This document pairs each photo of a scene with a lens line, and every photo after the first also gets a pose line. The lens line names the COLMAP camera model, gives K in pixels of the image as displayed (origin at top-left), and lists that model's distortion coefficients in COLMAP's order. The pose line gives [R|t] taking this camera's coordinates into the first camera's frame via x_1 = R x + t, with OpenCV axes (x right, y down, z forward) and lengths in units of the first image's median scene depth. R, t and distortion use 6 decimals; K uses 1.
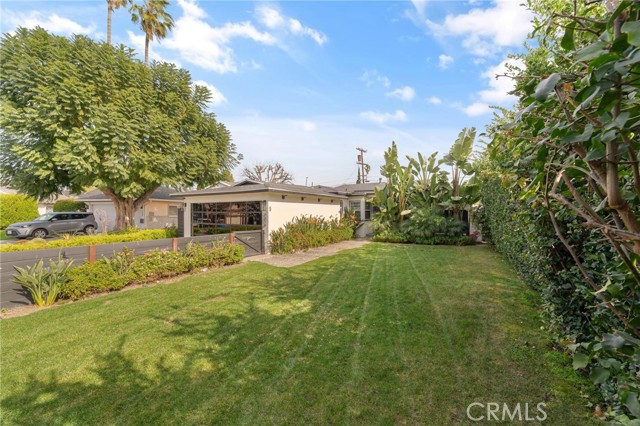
lens RADIAL K [[258.9, 0, 324.2], [0, 258.9, 211.4], [0, 0, 1]] dist [-0.001892, -0.000352]
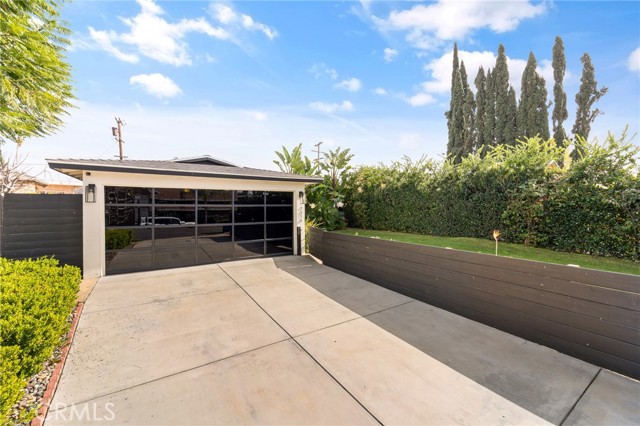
lens RADIAL K [[258.9, 0, 324.2], [0, 258.9, 211.4], [0, 0, 1]] dist [-0.001892, -0.000352]
pose [[0.441822, -0.017336, 0.896935, -0.892504], [-0.003429, 0.999773, 0.021013, 0.003633], [-0.897096, -0.012360, 0.441663, 0.510177]]
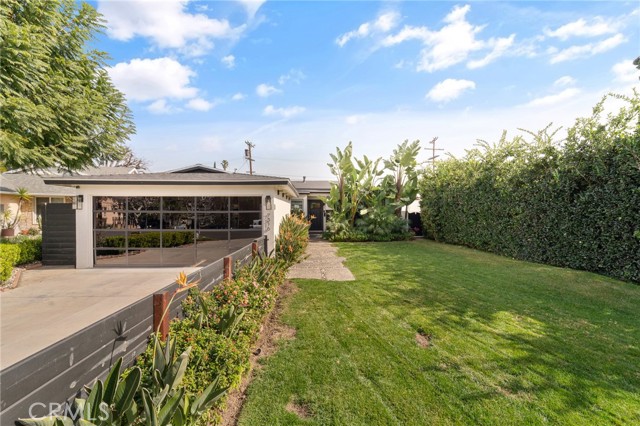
lens RADIAL K [[258.9, 0, 324.2], [0, 258.9, 211.4], [0, 0, 1]] dist [-0.001892, -0.000352]
pose [[0.835218, 0.001246, 0.549917, -0.468637], [-0.003540, 0.999989, 0.003110, -0.001005], [-0.549907, -0.004544, 0.835213, 0.263019]]
